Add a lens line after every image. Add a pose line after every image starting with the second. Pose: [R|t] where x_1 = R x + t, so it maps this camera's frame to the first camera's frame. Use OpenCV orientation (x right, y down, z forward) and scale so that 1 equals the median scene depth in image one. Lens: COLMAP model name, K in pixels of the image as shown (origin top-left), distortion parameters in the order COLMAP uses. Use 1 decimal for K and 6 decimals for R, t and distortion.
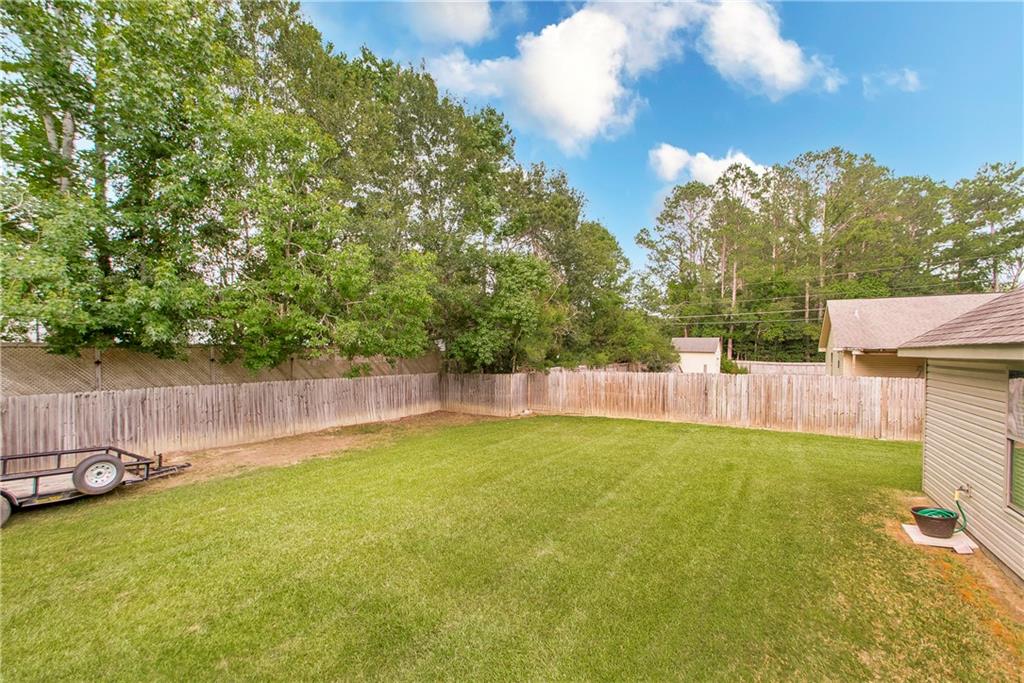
lens RADIAL K [[446.3, 0, 497.4], [0, 446.3, 361.2], [0, 0, 1]] dist [0.000344, -0.000029]
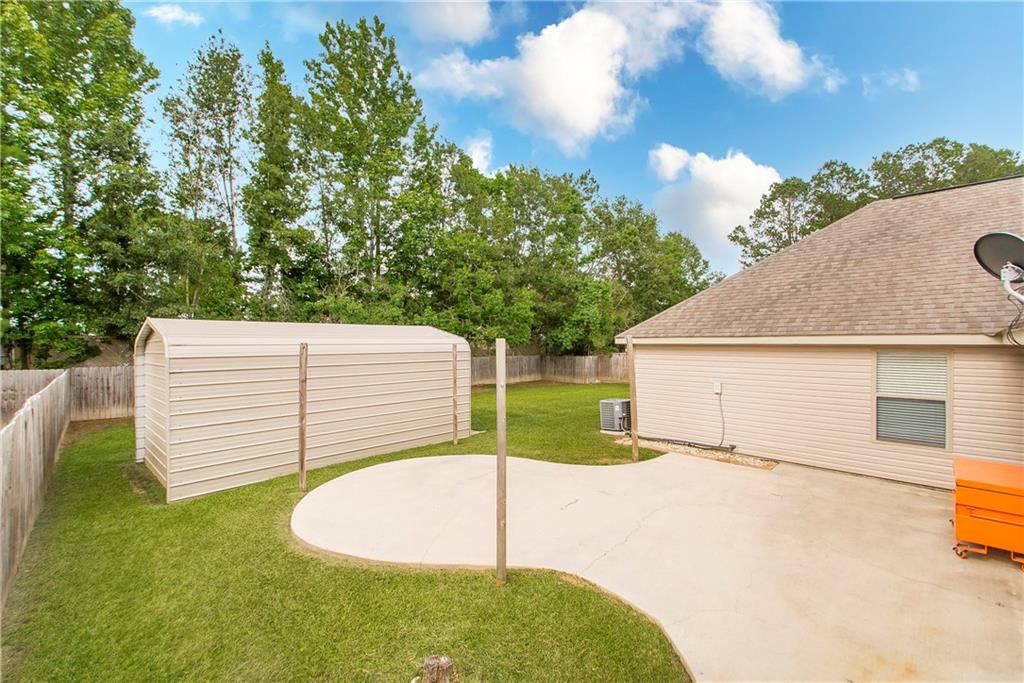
lens RADIAL K [[444.6, 0, 512.0], [0, 444.6, 341.5], [0, 0, 1]] dist [0.002011, 0.000074]
pose [[0.975992, -0.001282, -0.217805, 0.111727], [-0.003690, 0.999742, -0.022420, 0.012379], [0.217777, 0.022686, 0.975735, -0.543137]]
